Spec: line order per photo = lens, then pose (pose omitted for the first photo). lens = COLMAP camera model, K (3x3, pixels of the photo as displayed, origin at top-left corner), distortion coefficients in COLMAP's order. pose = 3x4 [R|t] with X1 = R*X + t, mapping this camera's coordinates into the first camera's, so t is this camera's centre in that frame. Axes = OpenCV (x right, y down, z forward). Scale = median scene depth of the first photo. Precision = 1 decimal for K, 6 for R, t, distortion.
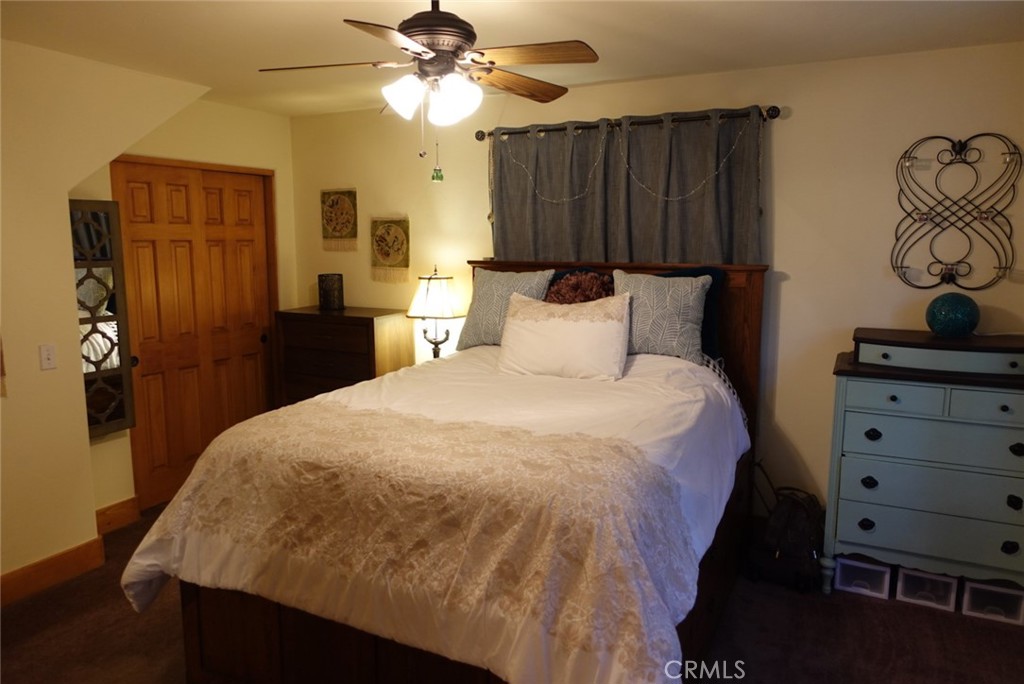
lens RADIAL K [[708.5, 0, 512.0], [0, 708.5, 342.0], [0, 0, 1]] dist [0.000817, 0.000852]
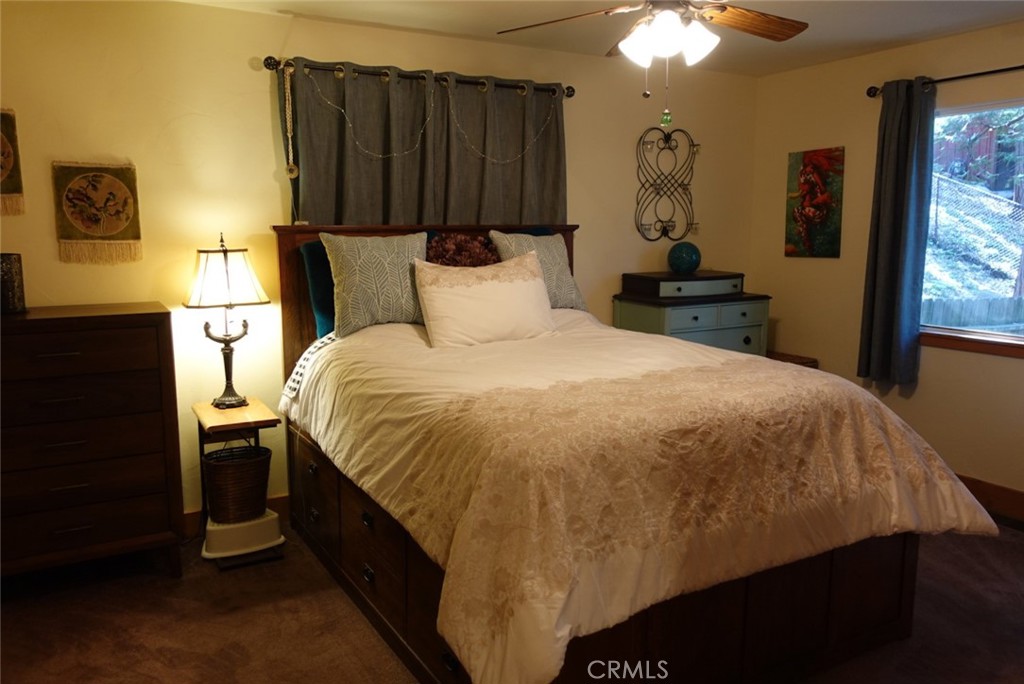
lens RADIAL K [[769.5, 0, 512.0], [0, 769.5, 342.0], [0, 0, 1]] dist [0.004406, 0.001919]
pose [[0.543630, -0.128388, 0.829447, -0.815666], [0.124646, 0.989623, 0.071486, -0.023399], [-0.830018, 0.064525, 0.553992, 0.433000]]
